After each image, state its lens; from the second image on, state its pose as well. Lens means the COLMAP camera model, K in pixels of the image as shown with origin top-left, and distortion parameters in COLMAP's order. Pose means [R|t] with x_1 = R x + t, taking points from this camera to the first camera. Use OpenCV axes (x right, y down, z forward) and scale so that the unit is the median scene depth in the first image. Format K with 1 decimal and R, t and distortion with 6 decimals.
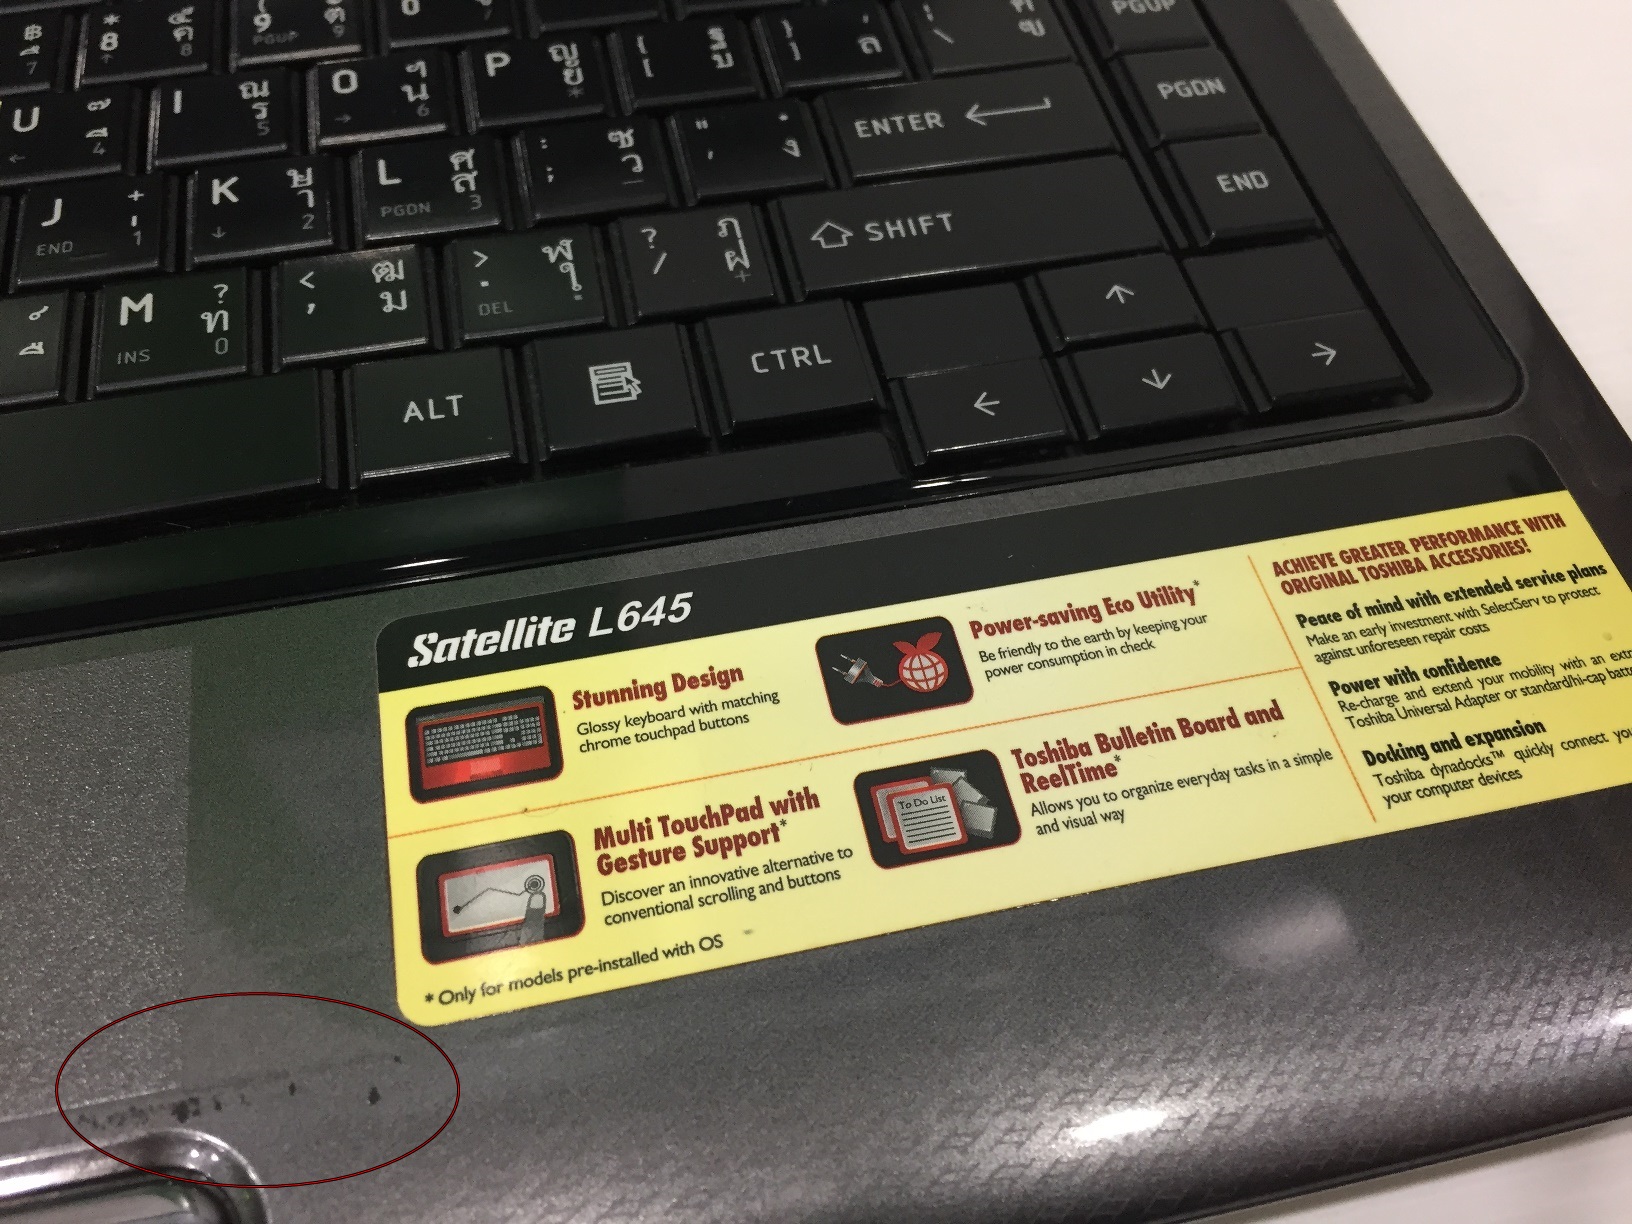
lens RADIAL K [[1457.5, 0, 844.6], [0, 1457.5, 620.5], [0, 0, 1]] dist [0.070299, -0.130081]
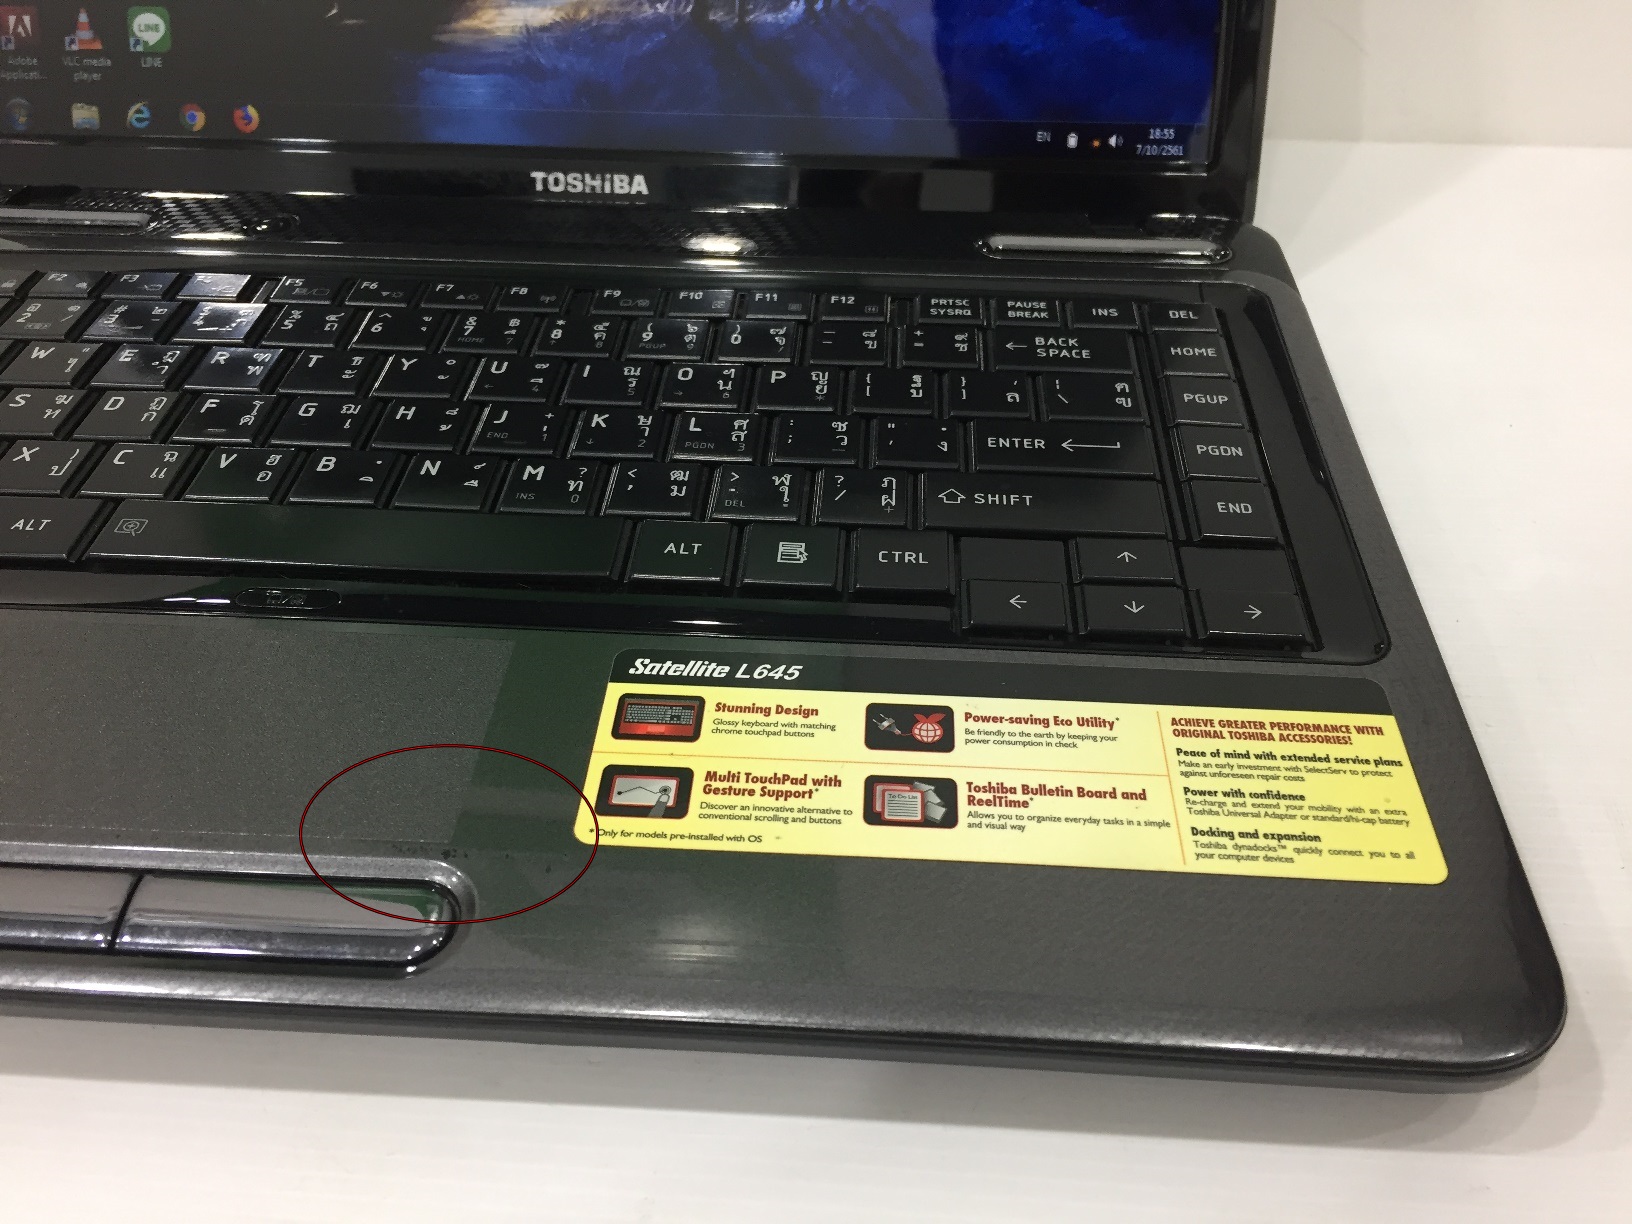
lens RADIAL K [[1457.5, 0, 825.8], [0, 1457.5, 614.5], [0, 0, 1]] dist [0.070299, -0.130081]
pose [[0.961847, 0.163099, -0.219659, 0.259140], [-0.216127, 0.945250, -0.244525, 0.307045], [0.167750, 0.282669, 0.944435, -0.528944]]
